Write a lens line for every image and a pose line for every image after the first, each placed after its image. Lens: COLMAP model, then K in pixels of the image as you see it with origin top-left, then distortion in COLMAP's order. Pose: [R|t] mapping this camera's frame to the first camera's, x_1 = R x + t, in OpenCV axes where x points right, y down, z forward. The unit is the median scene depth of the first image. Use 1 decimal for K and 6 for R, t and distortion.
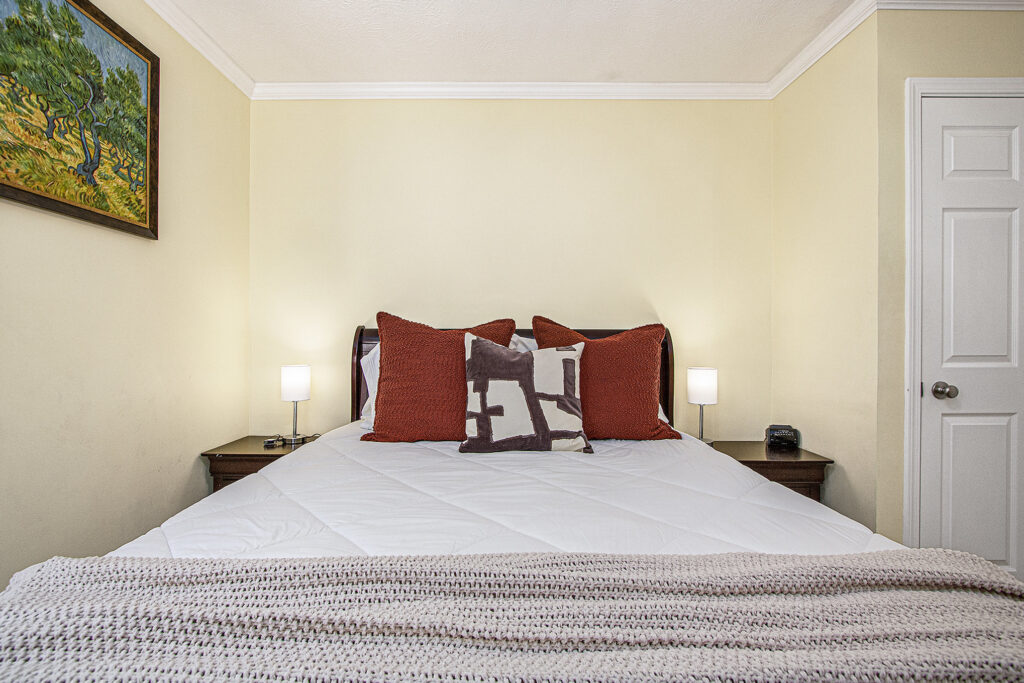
lens RADIAL K [[483.4, 0, 512.0], [0, 483.4, 341.5], [0, 0, 1]] dist [-0.019429, 0.001785]
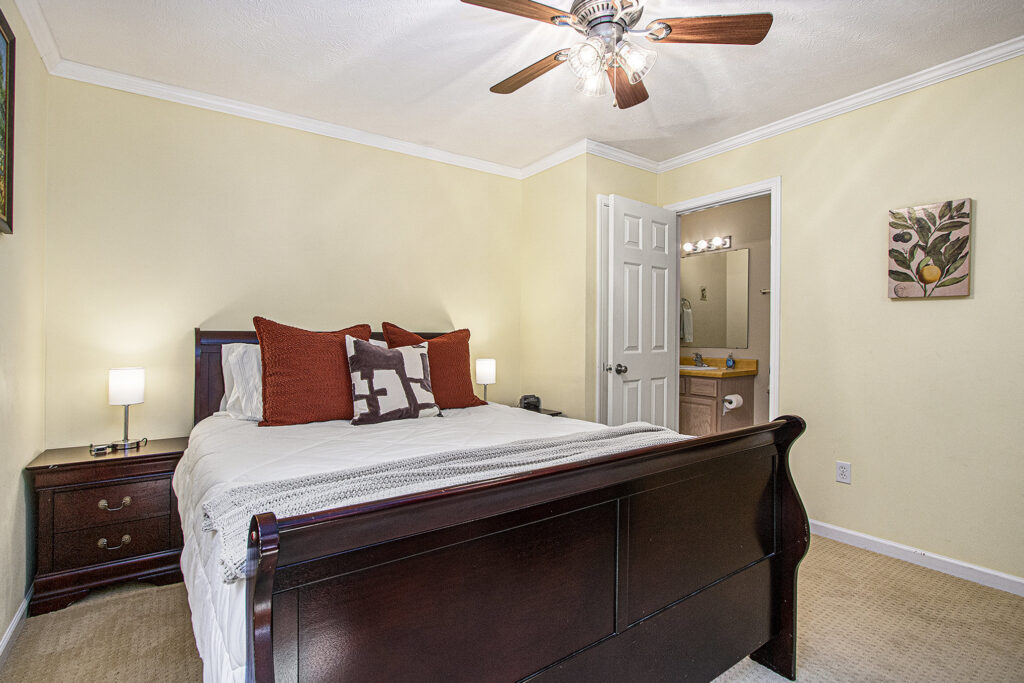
lens RADIAL K [[483.4, 0, 512.0], [0, 483.4, 341.5], [0, 0, 1]] dist [-0.019429, 0.001785]
pose [[0.822474, -0.007105, 0.568758, -0.484043], [0.008363, 0.999965, 0.000398, 0.002899], [-0.568741, 0.004429, 0.822505, -0.318178]]
